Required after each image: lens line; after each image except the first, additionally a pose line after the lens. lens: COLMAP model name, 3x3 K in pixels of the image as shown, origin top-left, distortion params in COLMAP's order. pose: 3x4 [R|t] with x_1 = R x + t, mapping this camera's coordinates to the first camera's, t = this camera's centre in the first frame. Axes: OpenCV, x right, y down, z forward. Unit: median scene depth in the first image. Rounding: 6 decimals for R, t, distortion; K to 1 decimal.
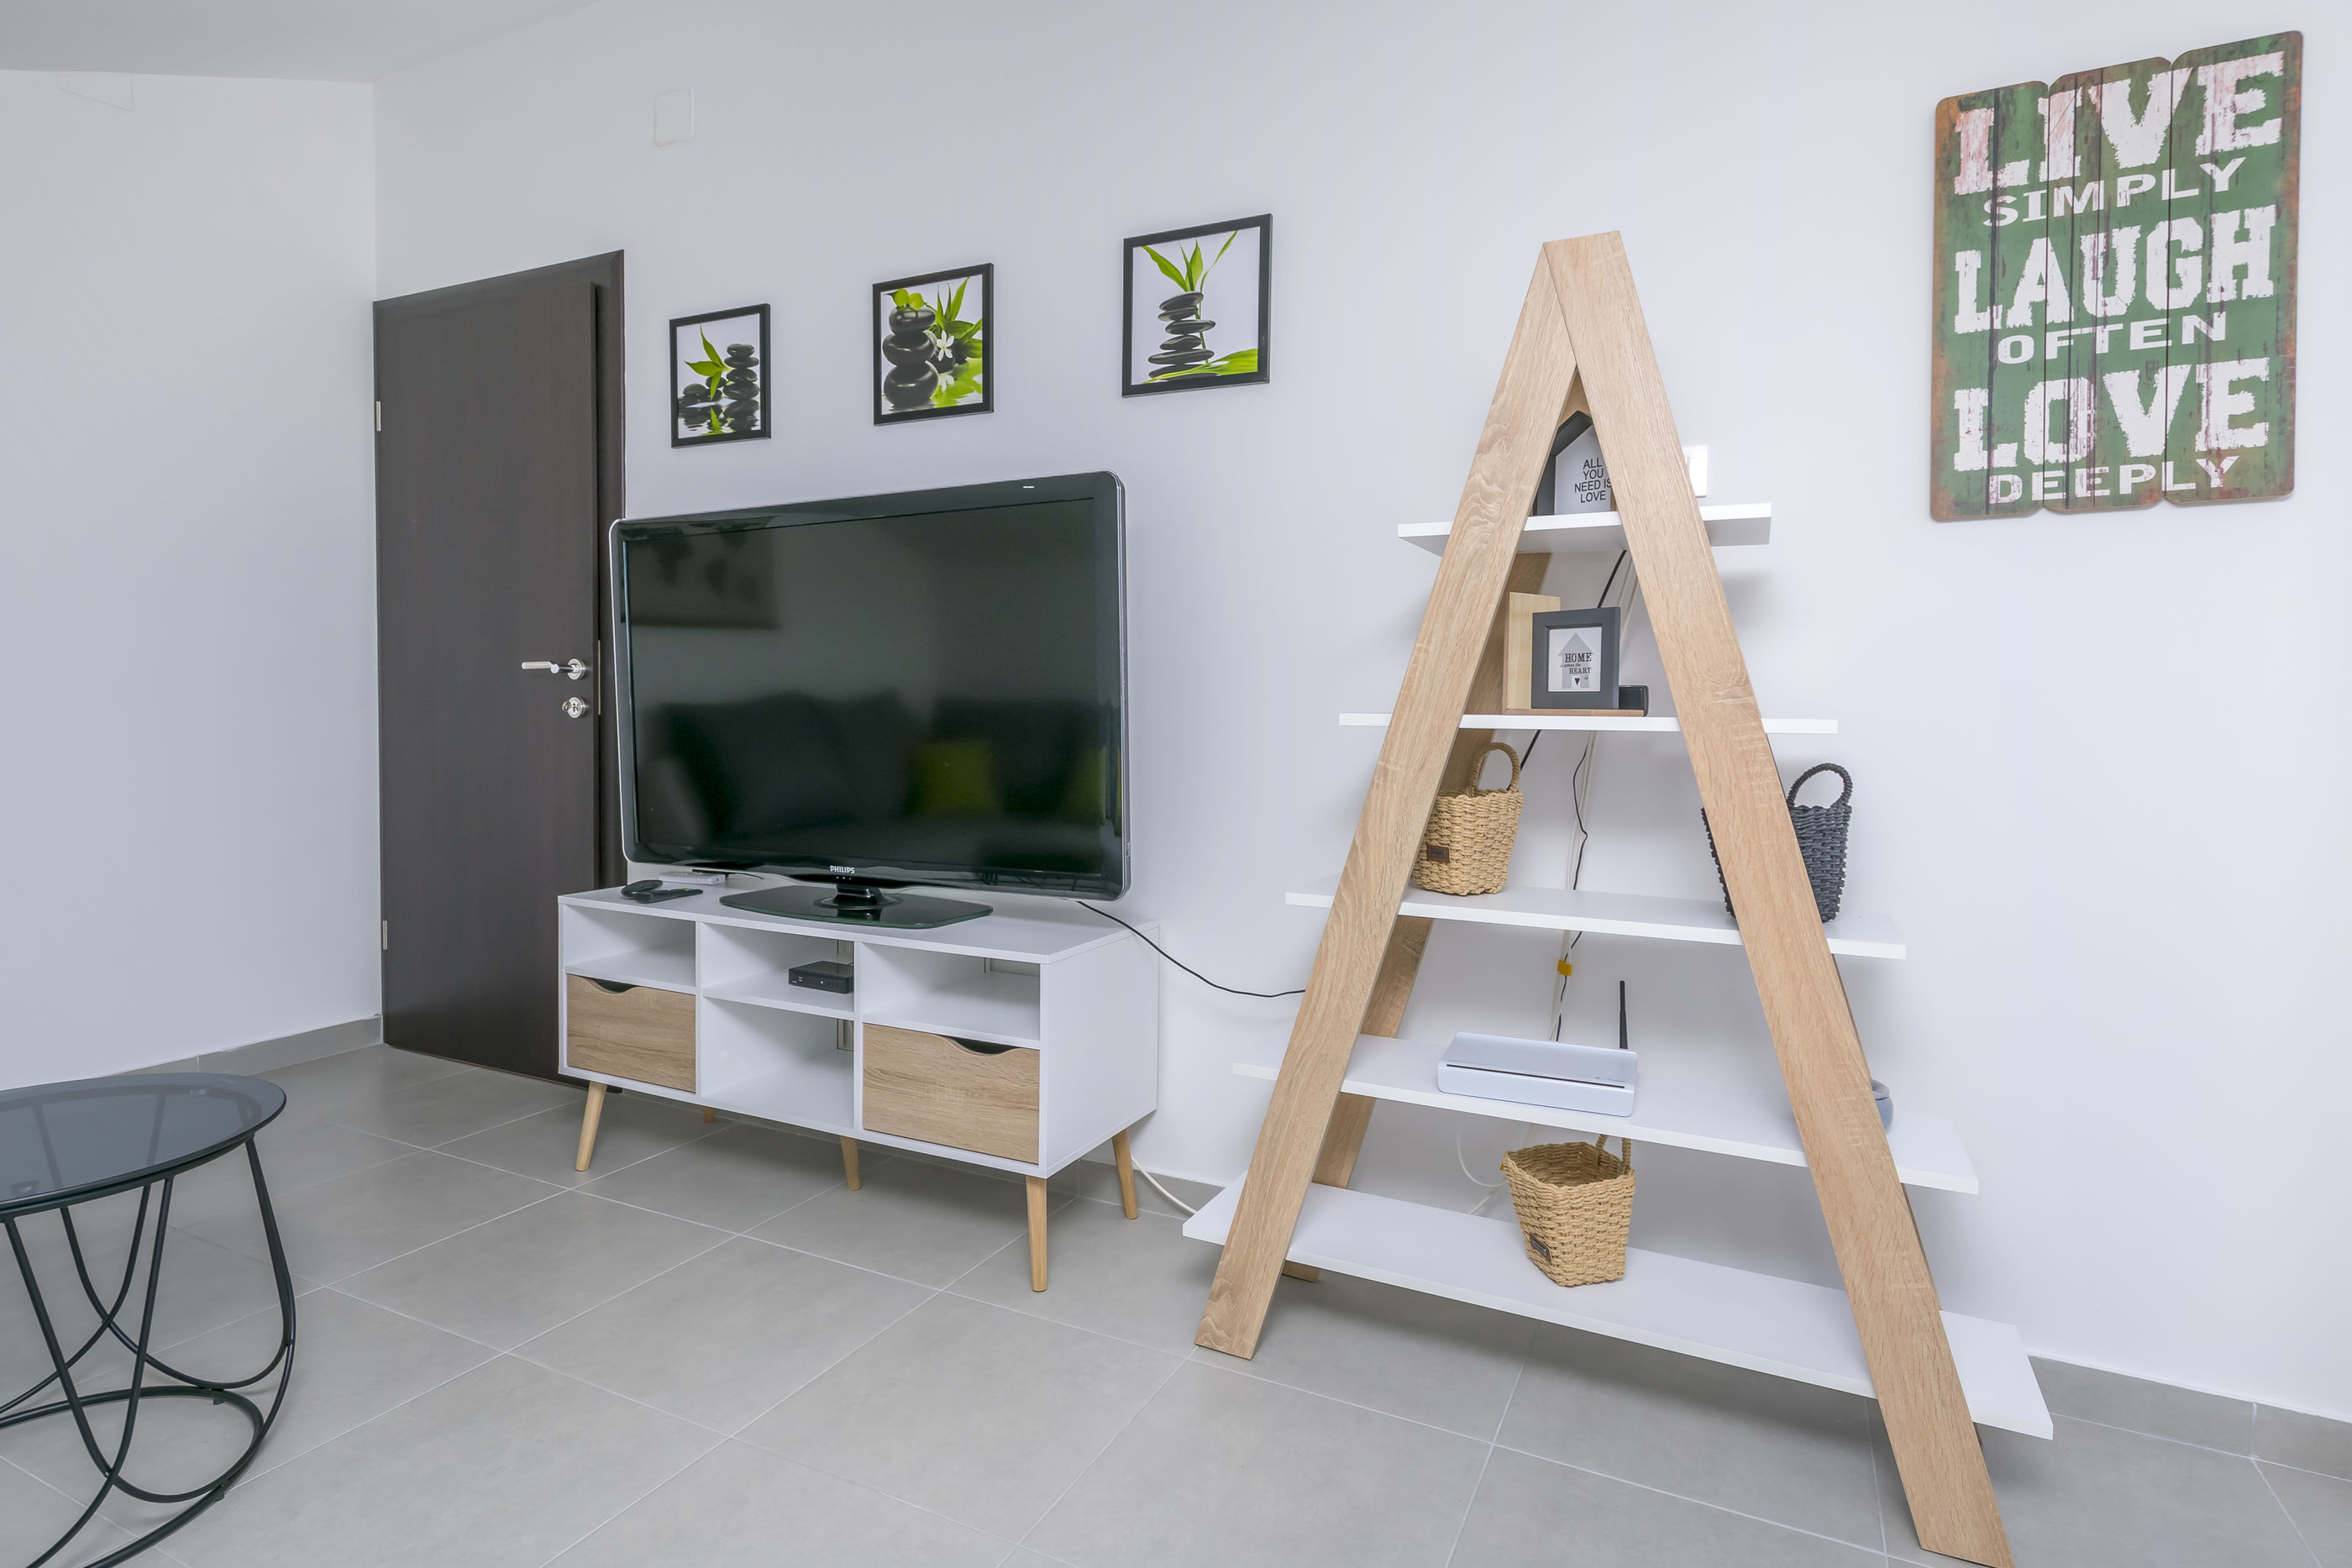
lens RADIAL K [[1213.6, 0, 1243.5], [0, 1213.6, 766.2], [0, 0, 1]] dist [0.005011, -0.000597]
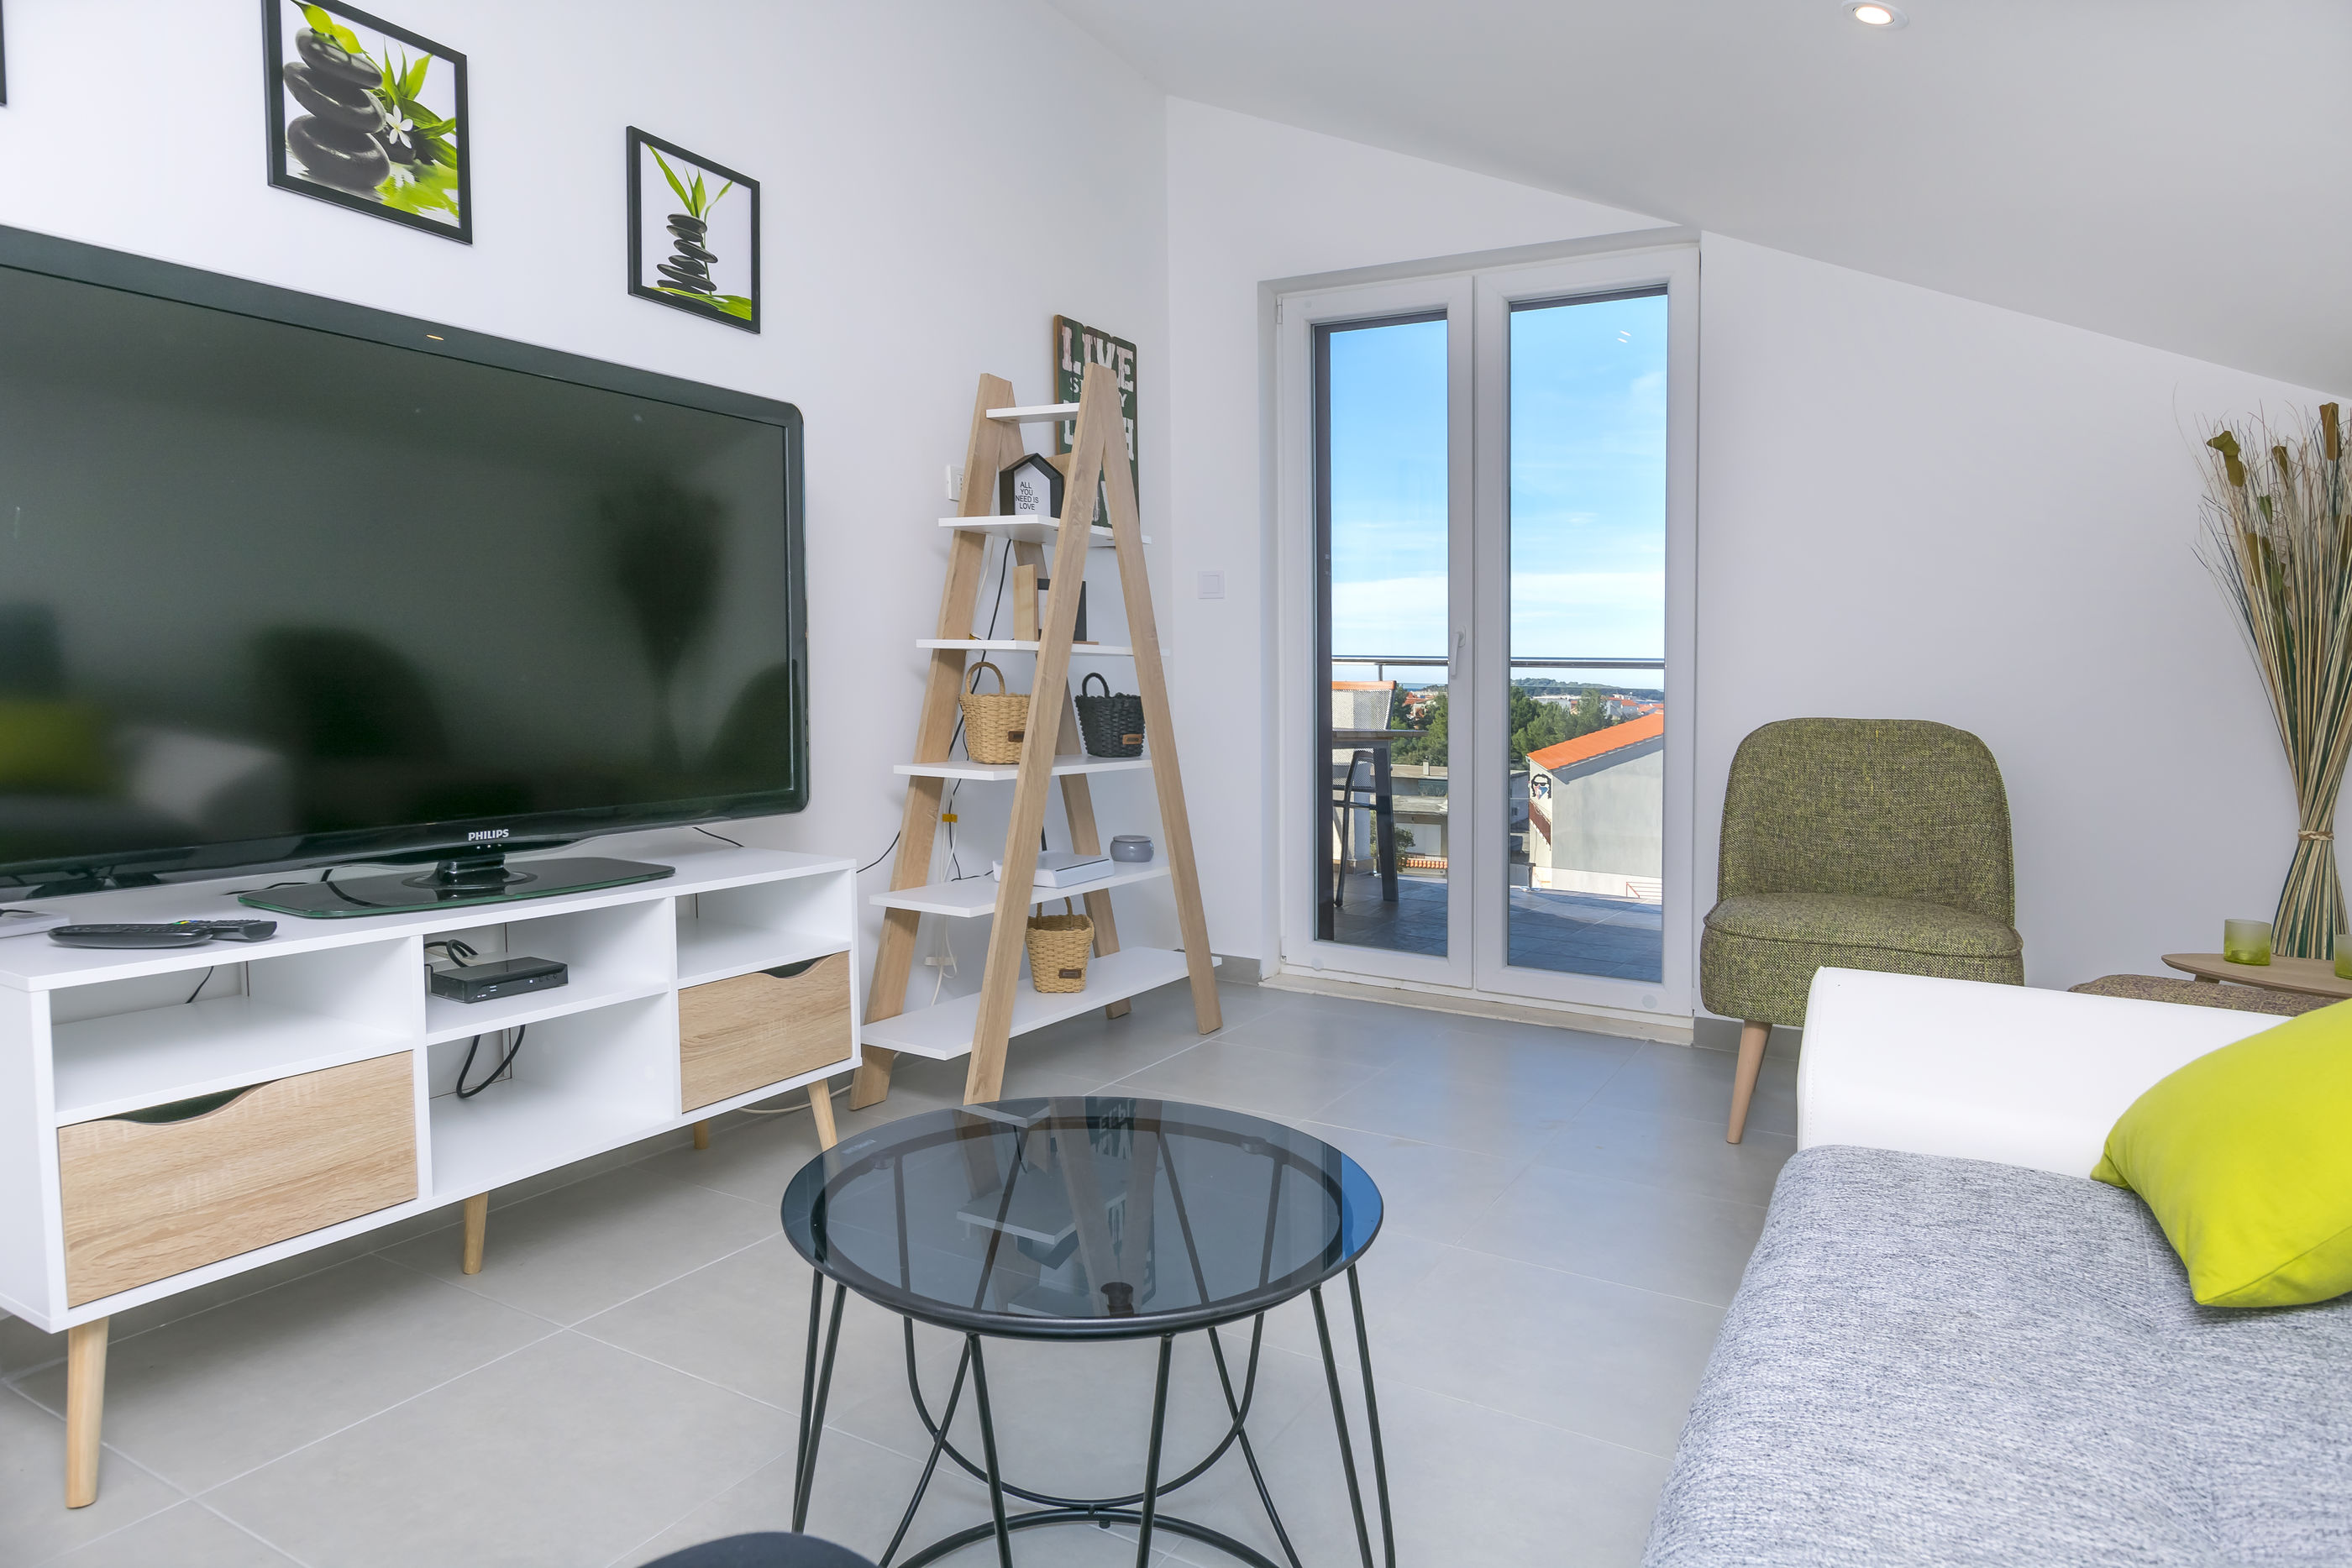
lens RADIAL K [[1497.4, 0, 1175.3], [0, 1497.4, 706.0], [0, 0, 1]] dist [-0.001190, -0.001022]
pose [[0.038310, -0.019540, 0.999075, -1.196350], [0.042431, 0.998939, 0.017910, 0.007711], [-0.998365, 0.041706, 0.039099, 0.536089]]
